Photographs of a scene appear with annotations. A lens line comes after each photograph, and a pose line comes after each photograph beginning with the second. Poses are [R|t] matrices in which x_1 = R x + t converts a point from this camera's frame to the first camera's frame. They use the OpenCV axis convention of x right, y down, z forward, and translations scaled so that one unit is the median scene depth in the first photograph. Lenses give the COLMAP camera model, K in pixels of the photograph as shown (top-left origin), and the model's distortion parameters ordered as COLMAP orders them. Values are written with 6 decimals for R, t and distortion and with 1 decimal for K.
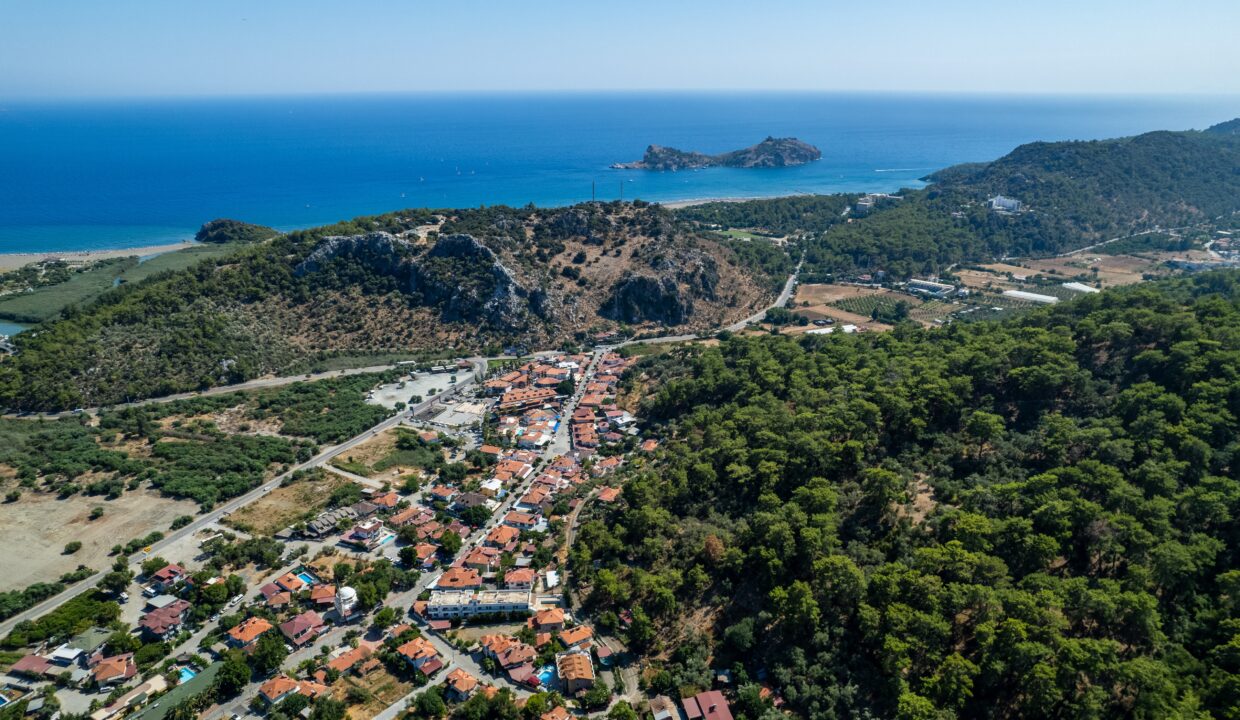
lens RADIAL K [[819.5, 0, 631.5], [0, 819.5, 363.7], [0, 0, 1]] dist [-0.080645, 0.073385]
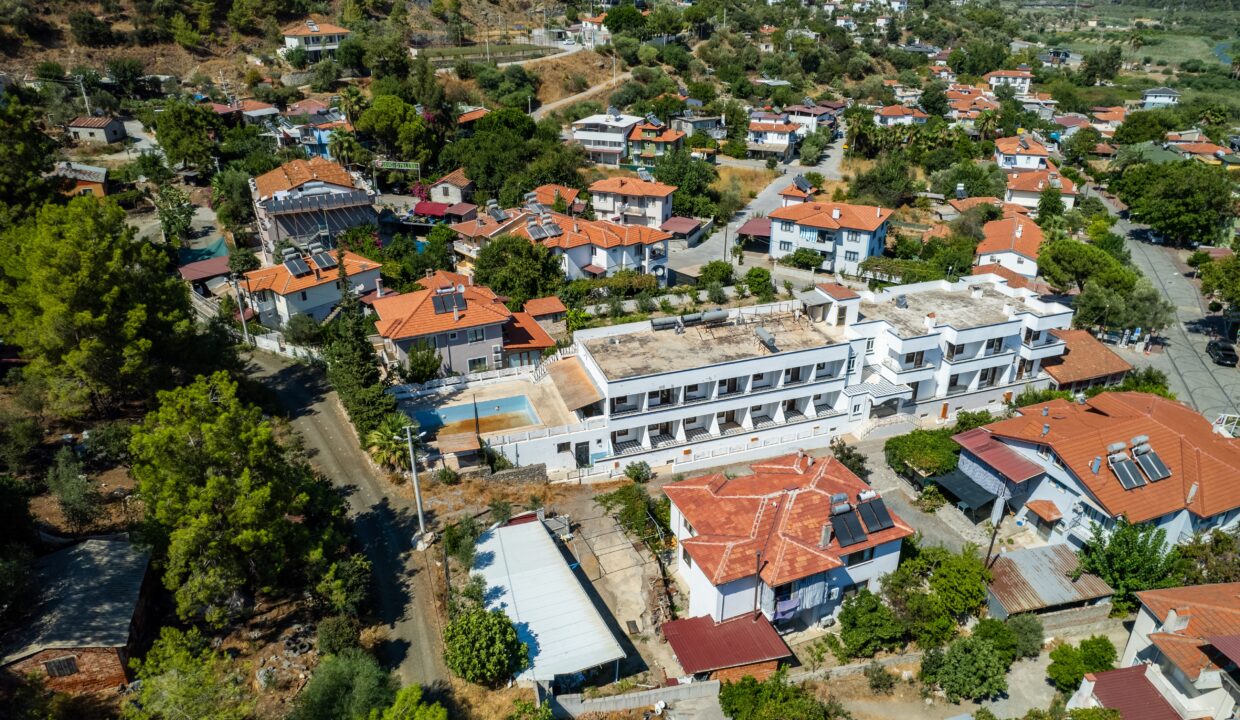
lens RADIAL K [[819.5, 0, 625.8], [0, 819.5, 362.8], [0, 0, 1]] dist [-0.080645, 0.073385]
pose [[-0.959569, 0.125478, -0.251956, -0.056250], [-0.088627, 0.714913, 0.693573, 0.103485], [0.267155, 0.687862, -0.674888, 0.717607]]
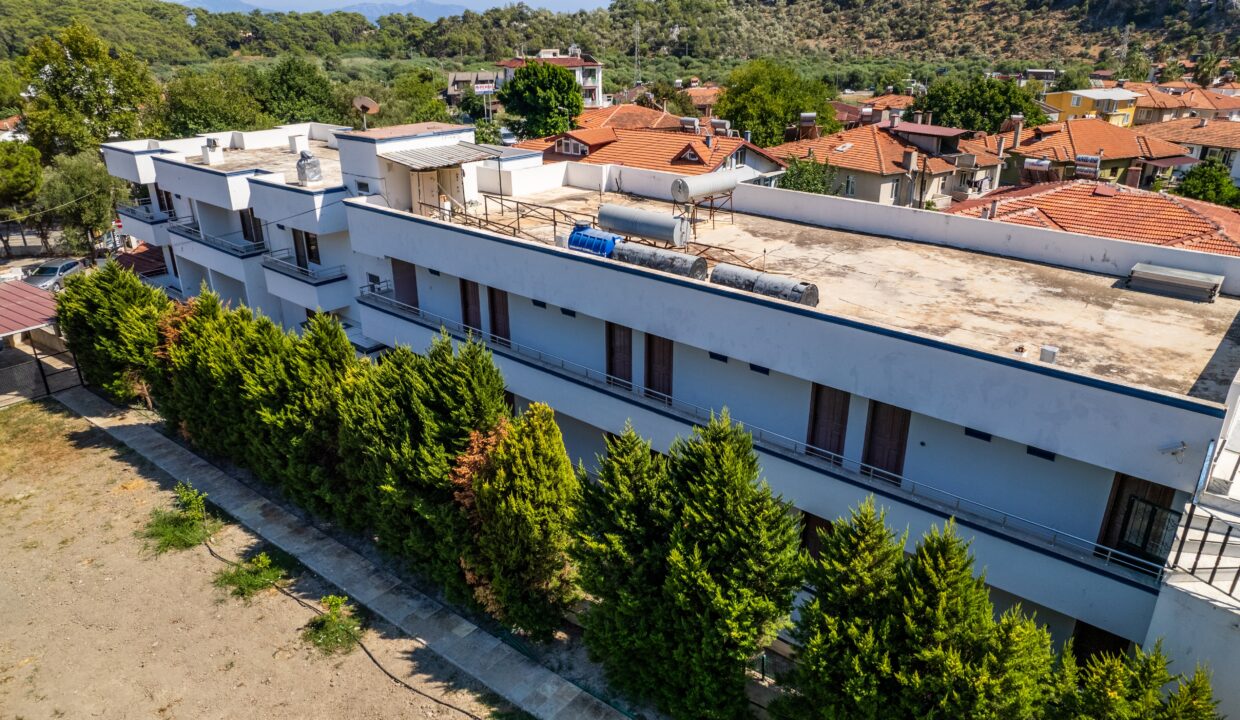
lens RADIAL K [[819.5, 0, 627.6], [0, 819.5, 366.1], [0, 0, 1]] dist [-0.080645, 0.073385]
pose [[0.715816, 0.269487, -0.644193, -0.077971], [-0.227492, 0.962199, 0.149734, 0.184554], [0.660193, 0.039367, 0.750063, 0.605691]]
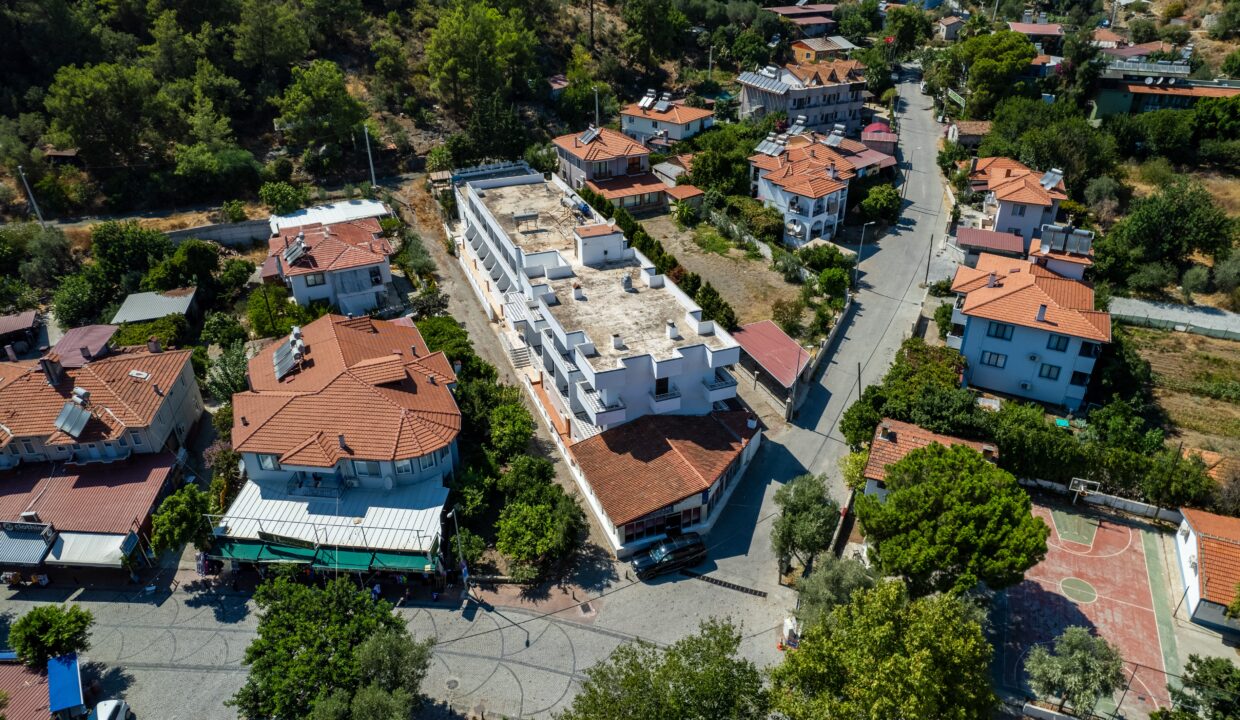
lens RADIAL K [[819.5, 0, 626.6], [0, 819.5, 365.8], [0, 0, 1]] dist [-0.080645, 0.073385]
pose [[-0.319477, -0.474182, 0.820418, -0.237307], [0.314804, 0.763507, 0.563875, 0.127257], [-0.893774, 0.438416, -0.094649, 0.649577]]
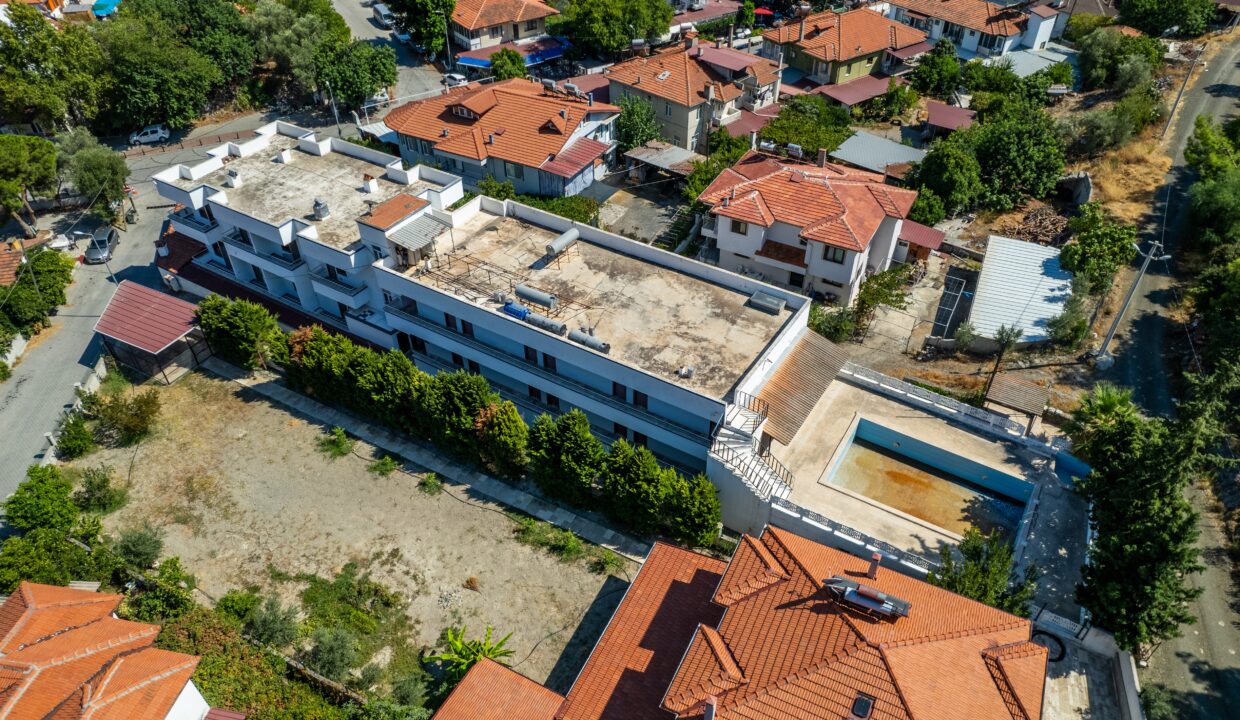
lens RADIAL K [[819.5, 0, 628.9], [0, 819.5, 368.1], [0, 0, 1]] dist [-0.080645, 0.073385]
pose [[0.819829, 0.370602, -0.436502, -0.058178], [-0.184565, 0.892649, 0.411235, 0.156452], [0.542047, -0.256579, 0.800220, 0.573252]]
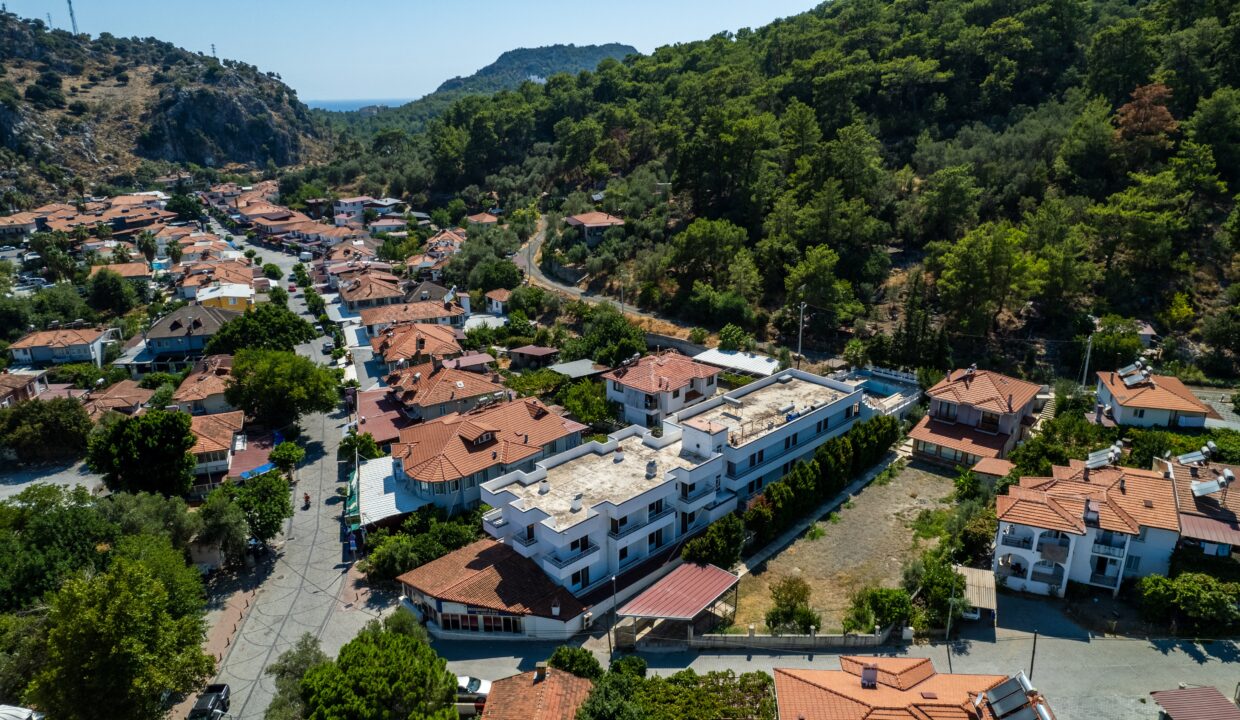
lens RADIAL K [[819.5, 0, 625.2], [0, 819.5, 366.8], [0, 0, 1]] dist [-0.080645, 0.073385]
pose [[0.757364, -0.216992, 0.615885, -0.213573], [0.224582, 0.972193, 0.066357, 0.159845], [-0.613158, 0.088060, 0.785037, 0.532816]]
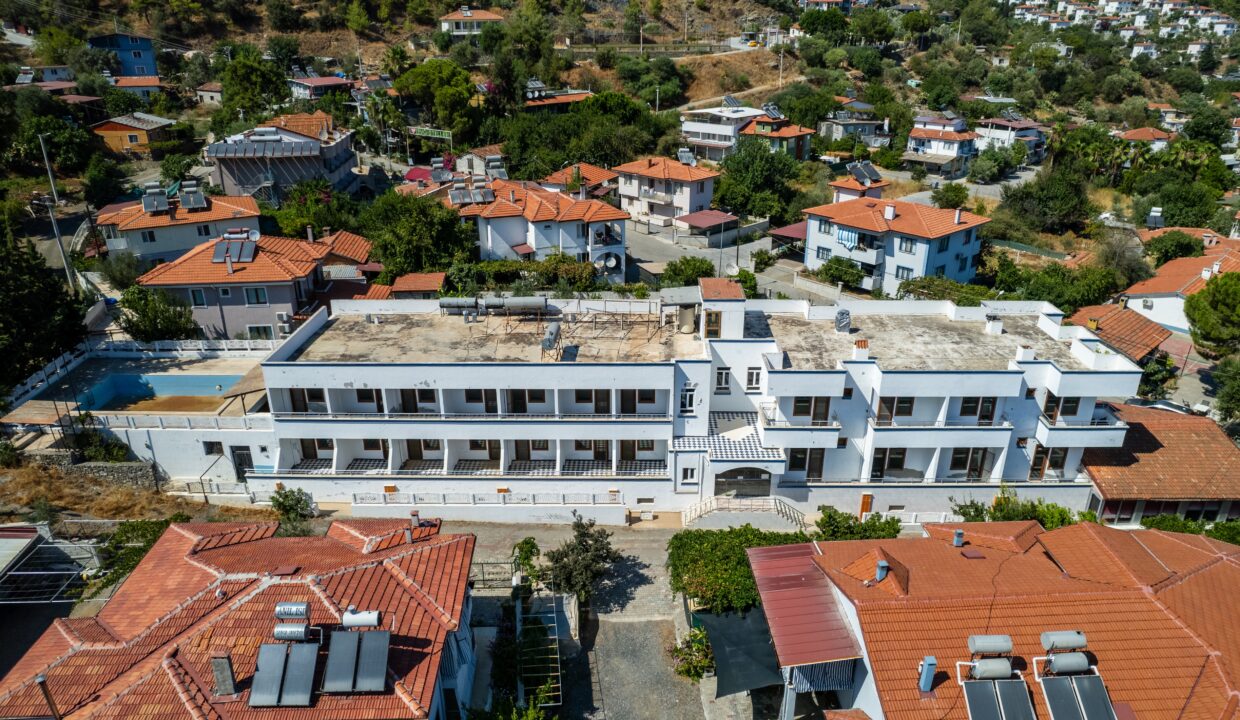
lens RADIAL K [[819.5, 0, 627.4], [0, 819.5, 363.7], [0, 0, 1]] dist [-0.080645, 0.073385]
pose [[-0.998330, -0.021318, 0.053686, -0.116988], [0.020359, 0.739908, 0.672400, 0.131739], [-0.054057, 0.672370, -0.738239, 0.698197]]
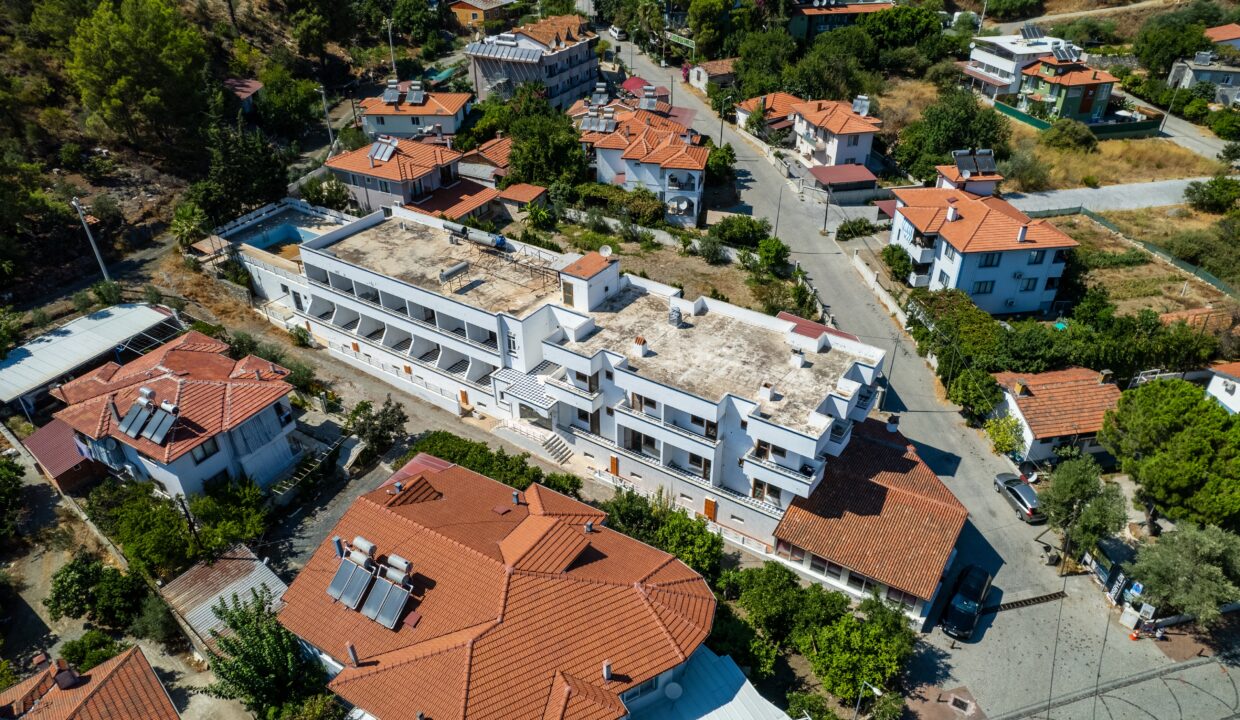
lens RADIAL K [[819.5, 0, 627.2], [0, 819.5, 366.8], [0, 0, 1]] dist [-0.080645, 0.073385]
pose [[-0.805989, -0.321986, 0.496696, -0.179953], [0.199362, 0.642426, 0.739962, 0.115391], [-0.557348, 0.695424, -0.453596, 0.684474]]
